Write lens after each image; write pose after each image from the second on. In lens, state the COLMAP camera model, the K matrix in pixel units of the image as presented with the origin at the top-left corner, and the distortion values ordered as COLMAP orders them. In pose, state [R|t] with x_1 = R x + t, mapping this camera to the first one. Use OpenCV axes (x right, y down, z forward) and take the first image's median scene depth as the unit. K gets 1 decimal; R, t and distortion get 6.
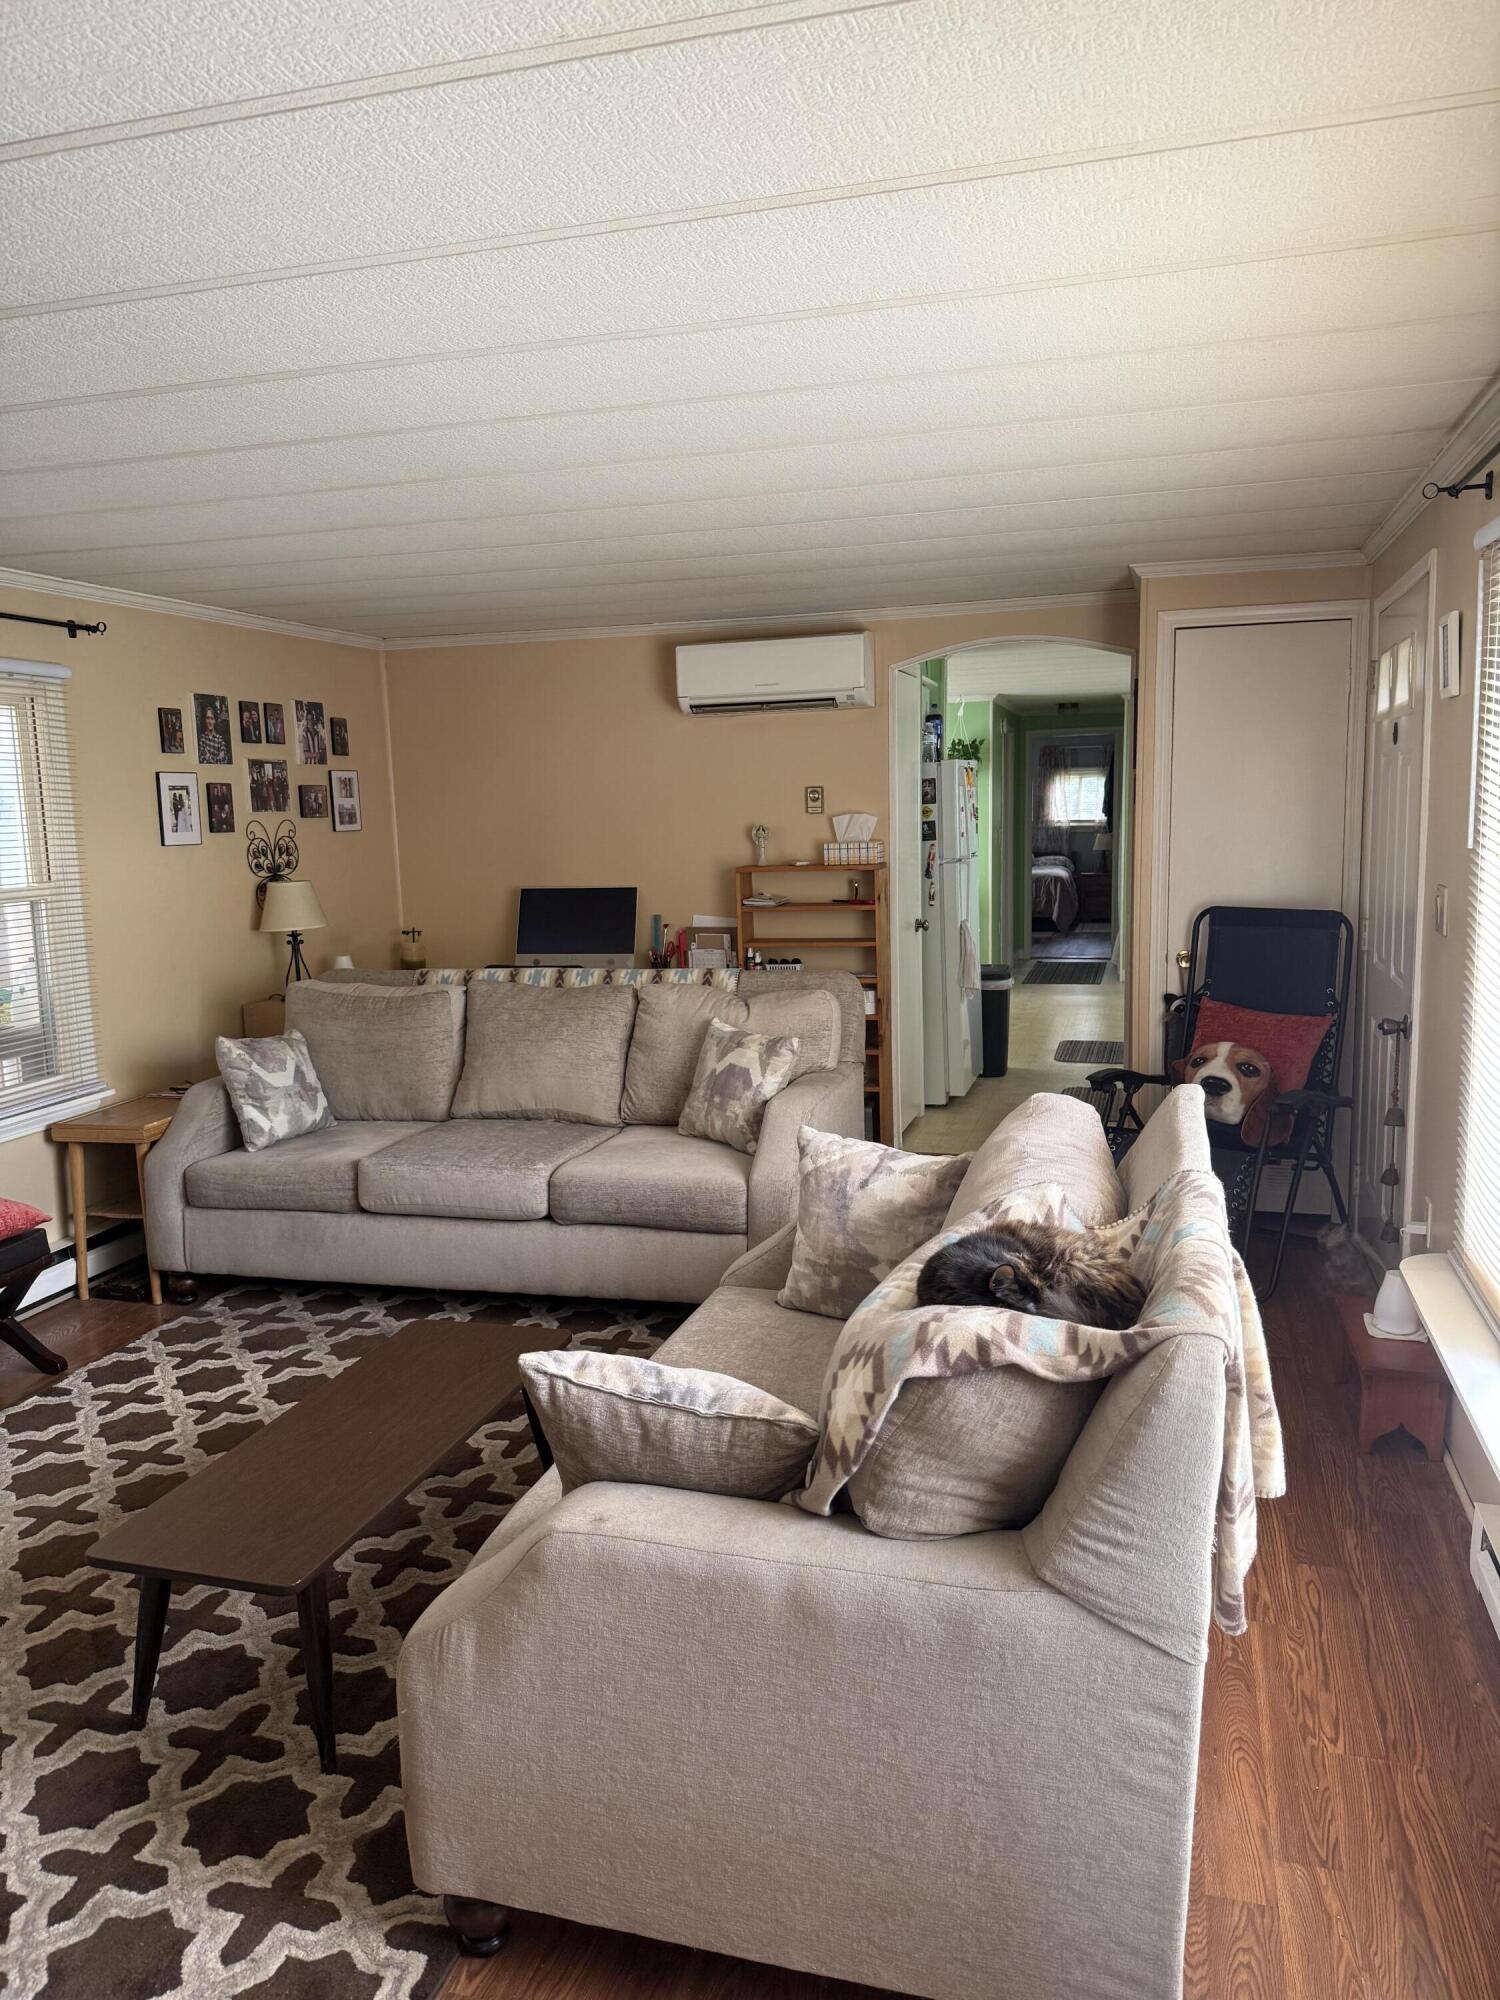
lens RADIAL K [[1406.6, 0, 750.9], [0, 1406.6, 1005.2], [0, 0, 1]] dist [0.003666, -0.004198]
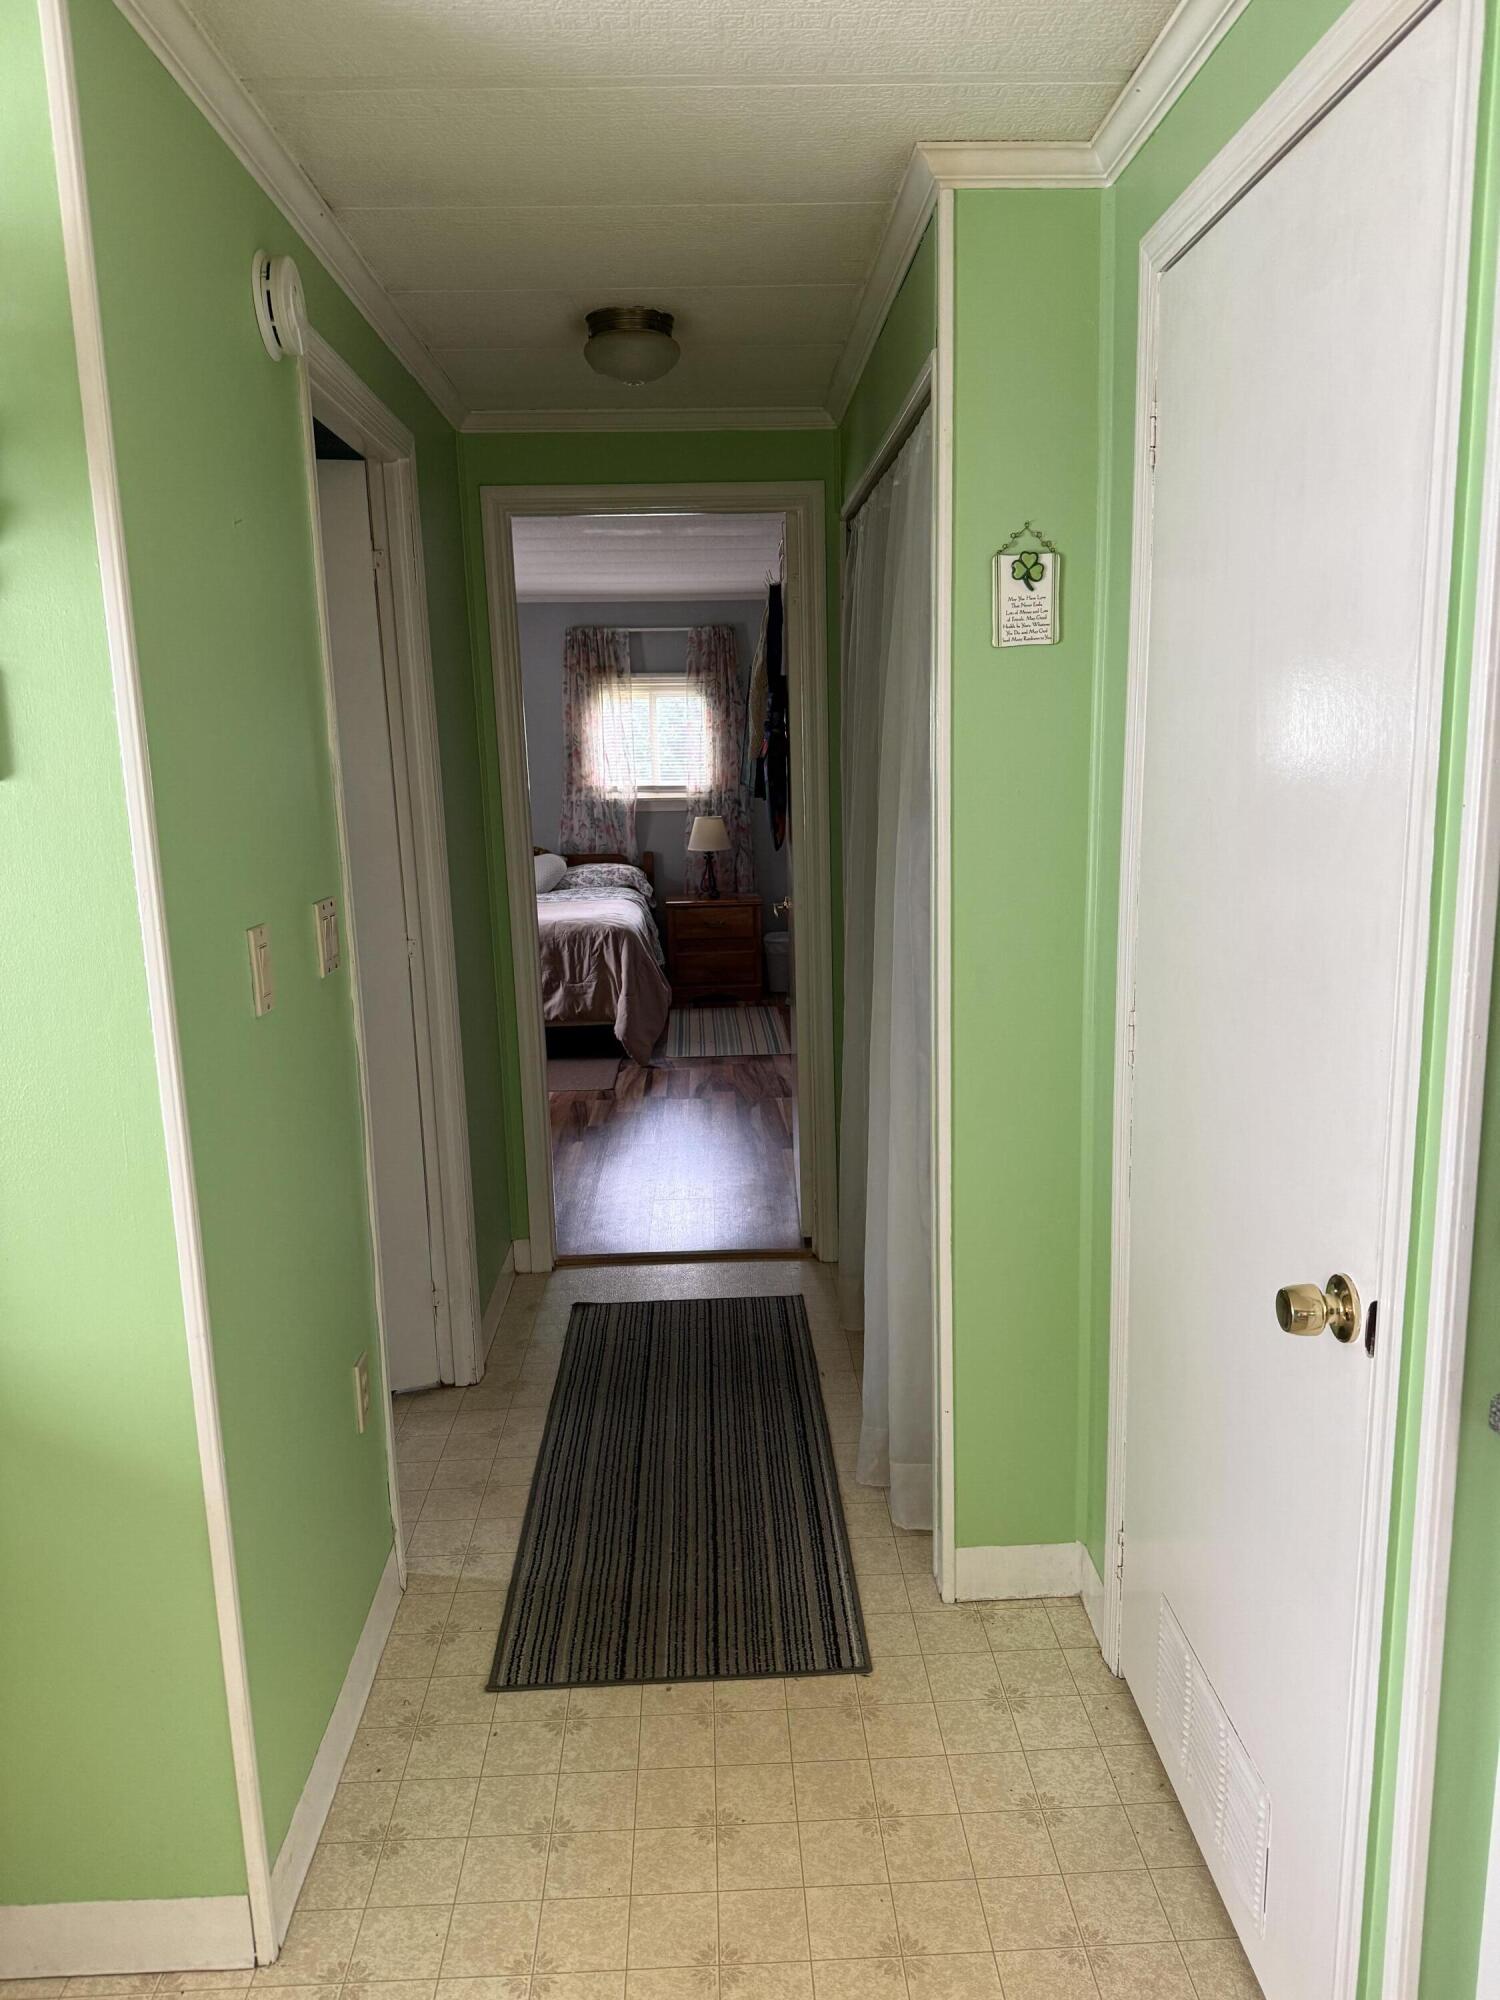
lens RADIAL K [[1406.6, 0, 750.9], [0, 1406.6, 1005.2], [0, 0, 1]] dist [0.003666, -0.004198]
pose [[0.951382, -0.071700, 0.299551, 0.118057], [0.059526, 0.996995, 0.049583, -0.080908], [-0.302206, -0.029341, 0.952791, 0.542378]]
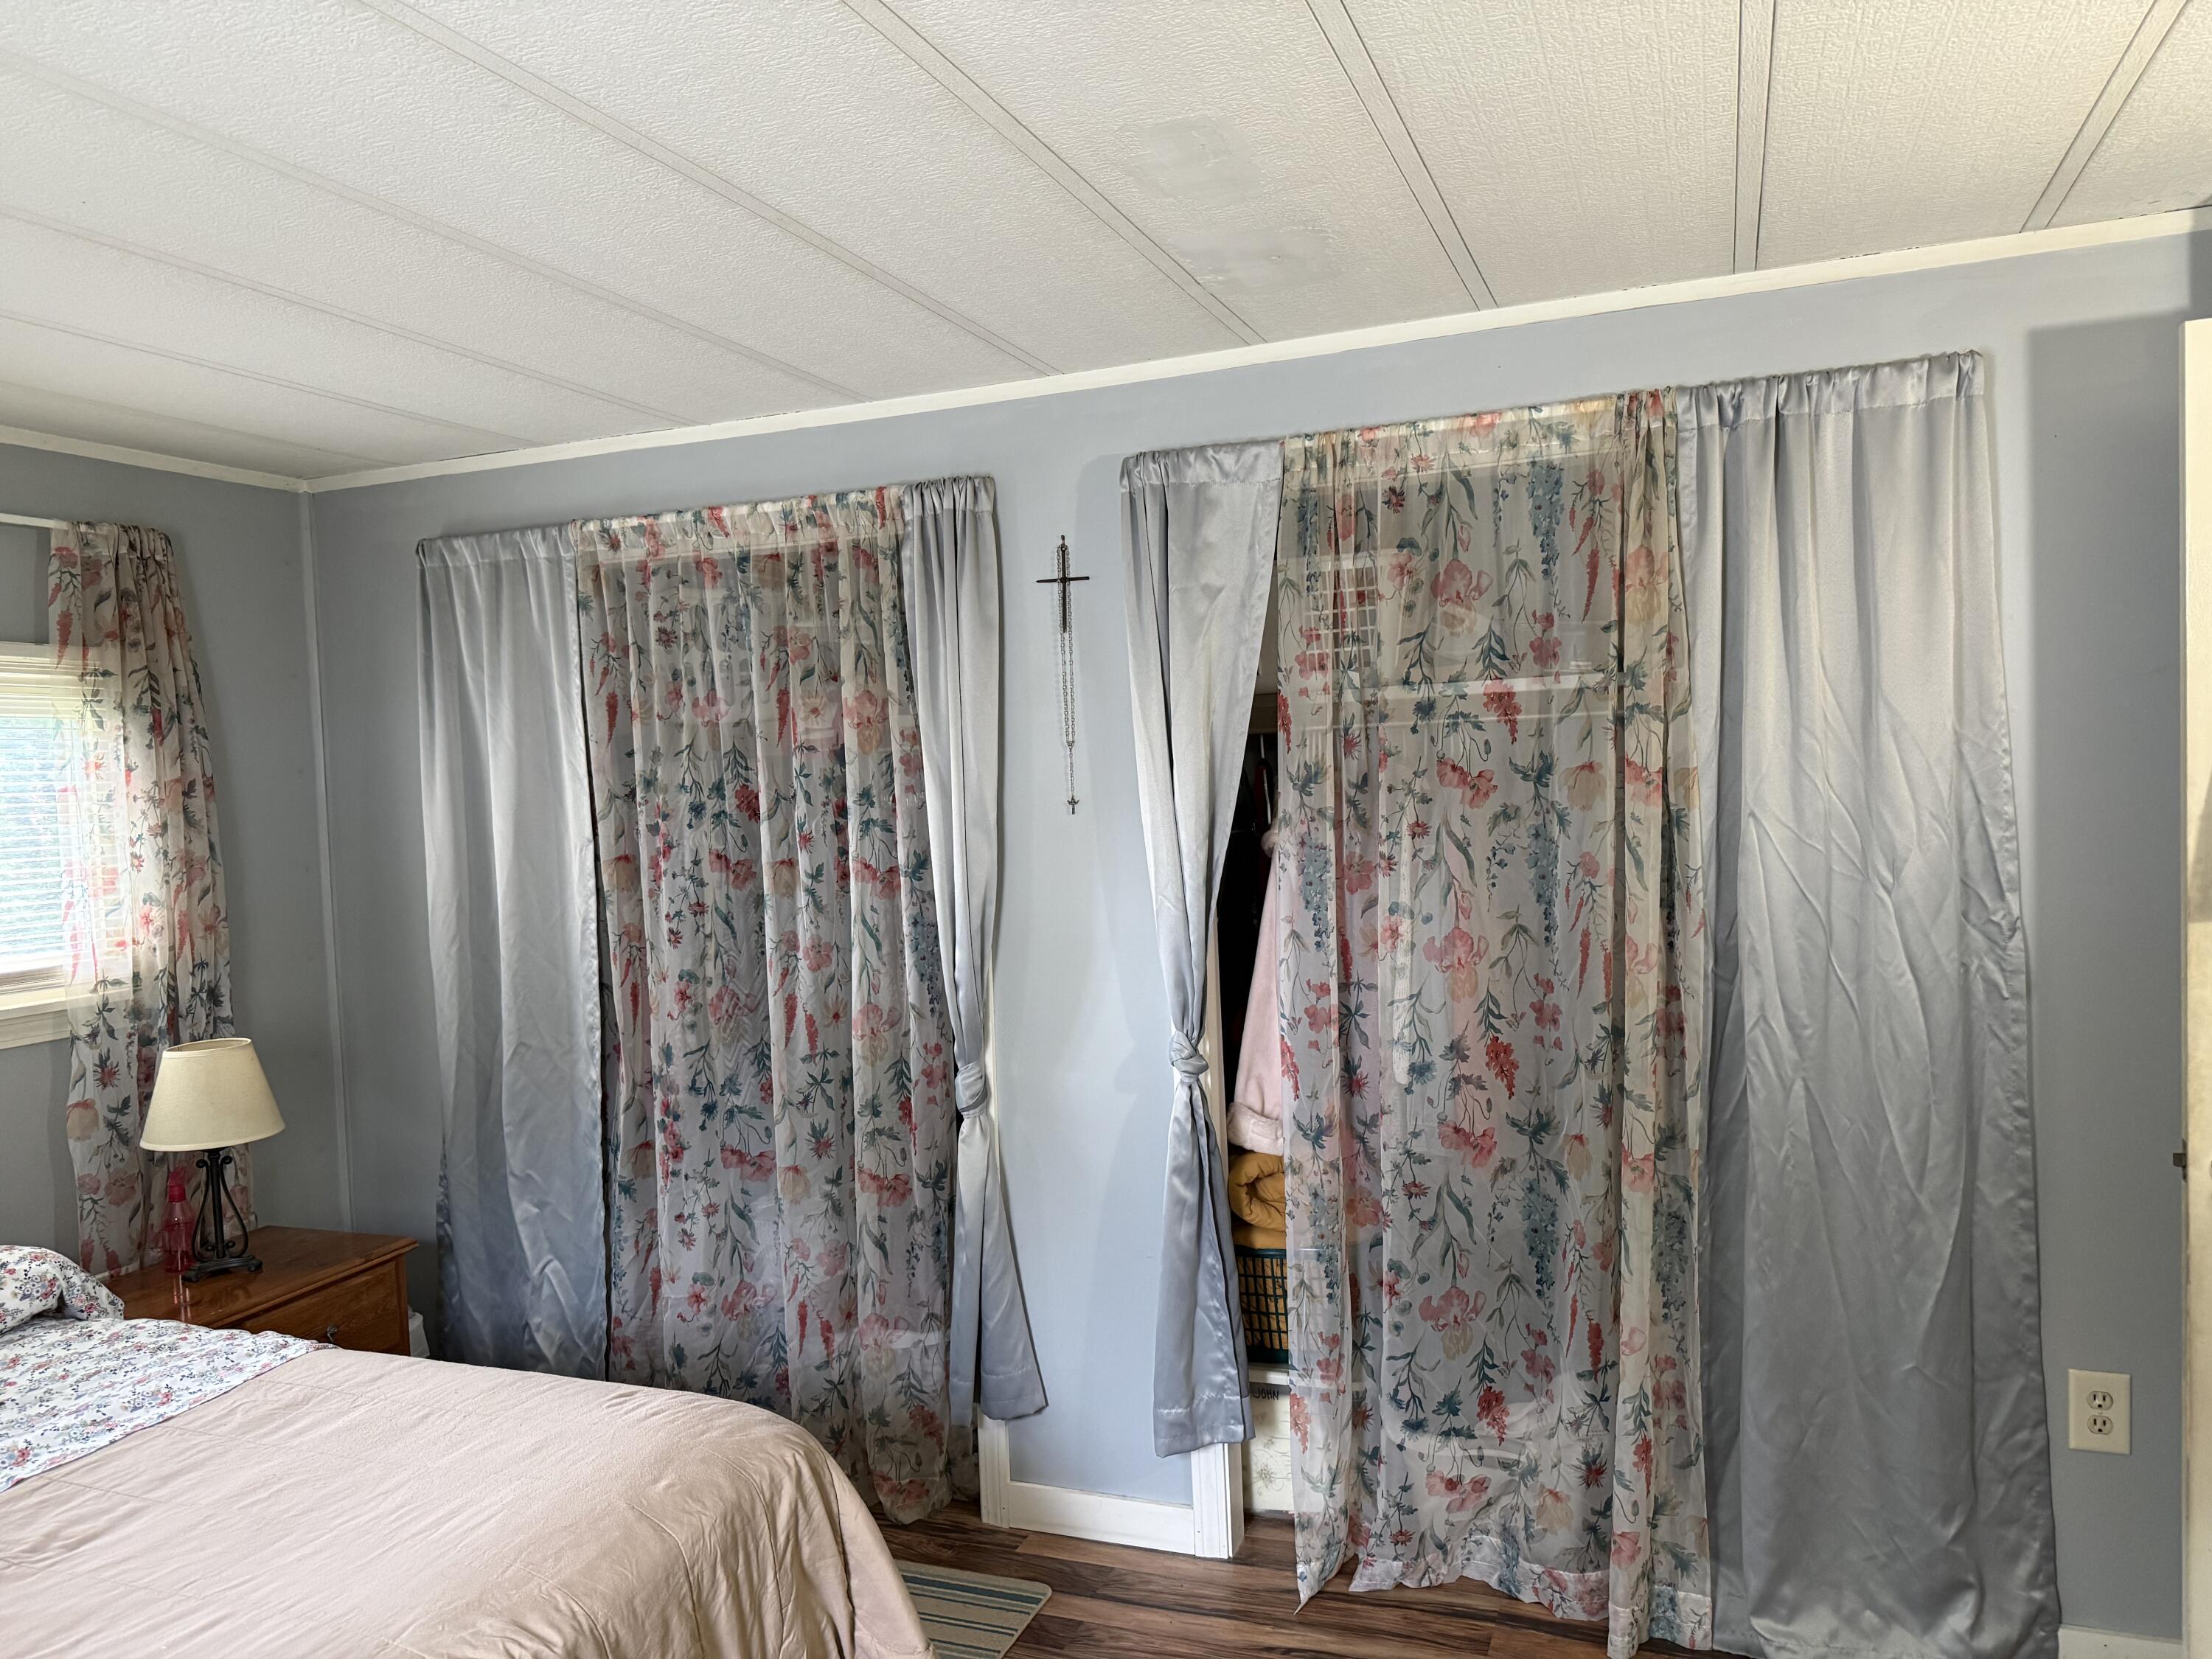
lens RADIAL K [[1555.7, 0, 1106.0], [0, 1555.7, 829.5], [0, 0, 1]] dist [0.003666, -0.004198]
pose [[0.108709, -0.015666, 0.993950, 0.084743], [0.176834, 0.984233, -0.003827, -0.122233], [-0.978219, 0.176180, 0.109765, 0.835514]]
